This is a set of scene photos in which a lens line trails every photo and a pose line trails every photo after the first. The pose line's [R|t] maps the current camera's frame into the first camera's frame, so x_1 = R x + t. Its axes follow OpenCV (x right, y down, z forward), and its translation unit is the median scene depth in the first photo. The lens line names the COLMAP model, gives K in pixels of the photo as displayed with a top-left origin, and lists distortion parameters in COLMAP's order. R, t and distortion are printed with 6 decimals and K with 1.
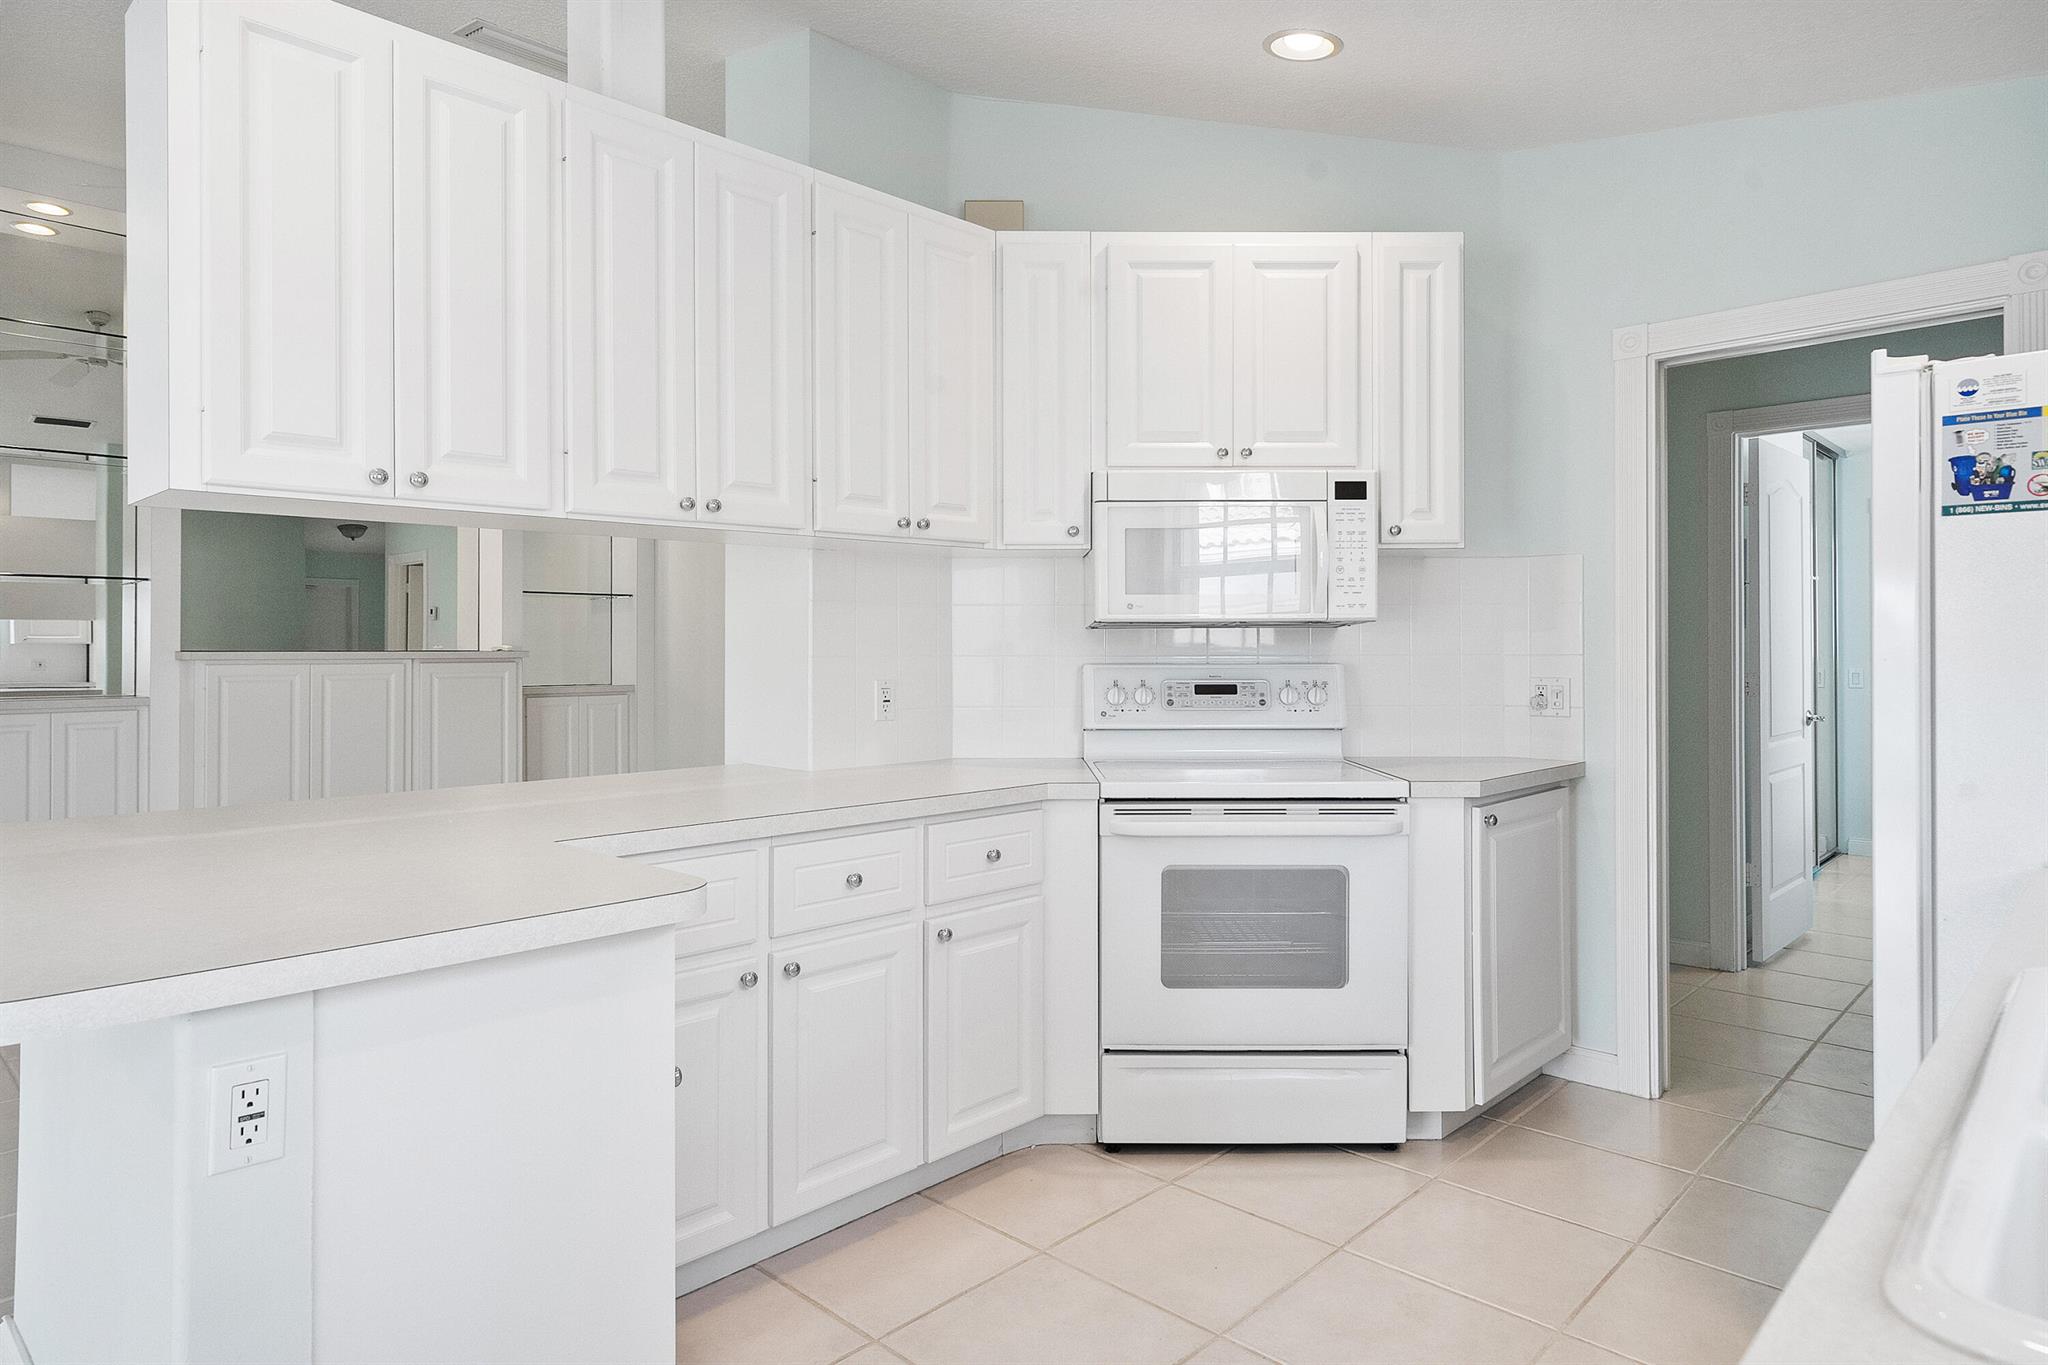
lens RADIAL K [[1169.3, 0, 1024.3], [0, 1169.3, 661.8], [0, 0, 1]] dist [-0.000791, -0.000897]
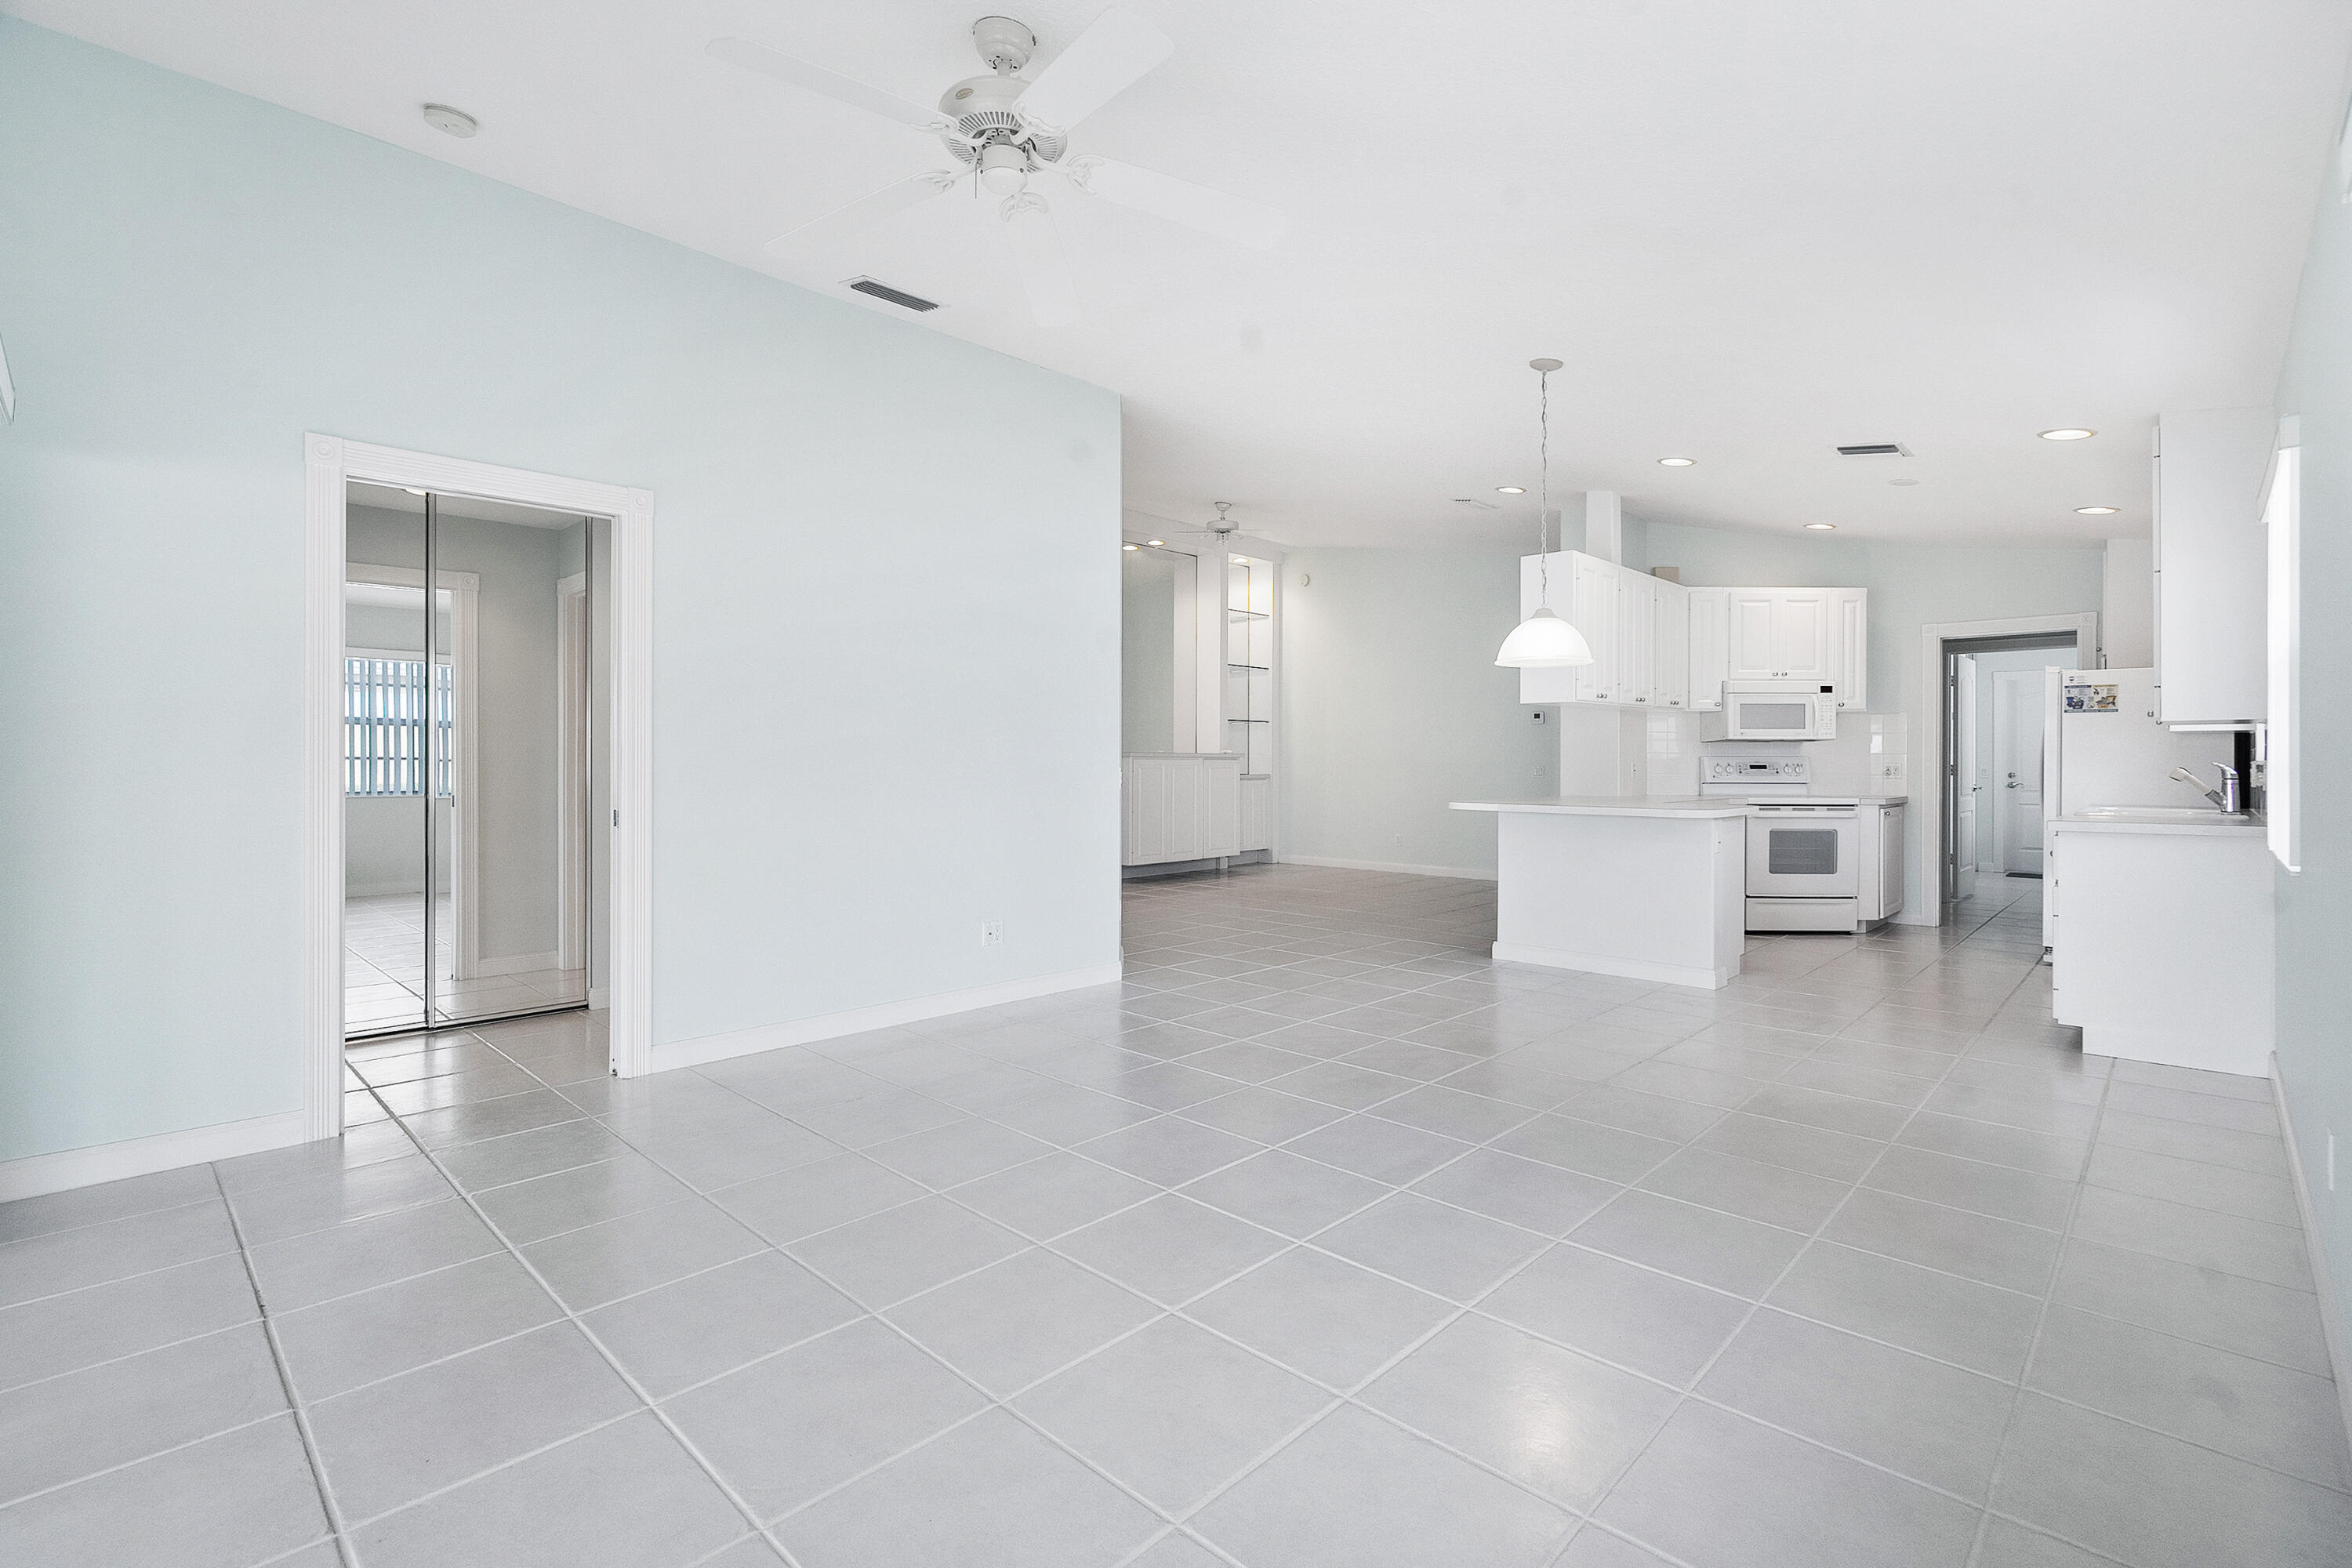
lens RADIAL K [[1072.6, 0, 1174.4], [0, 1072.6, 780.3], [0, 0, 1]] dist [0.003626, 0.000225]
pose [[0.999876, 0.005544, 0.014734, -1.196269], [-0.005643, 0.999962, 0.006672, 0.047500], [-0.014696, -0.006755, 0.999869, -1.359946]]
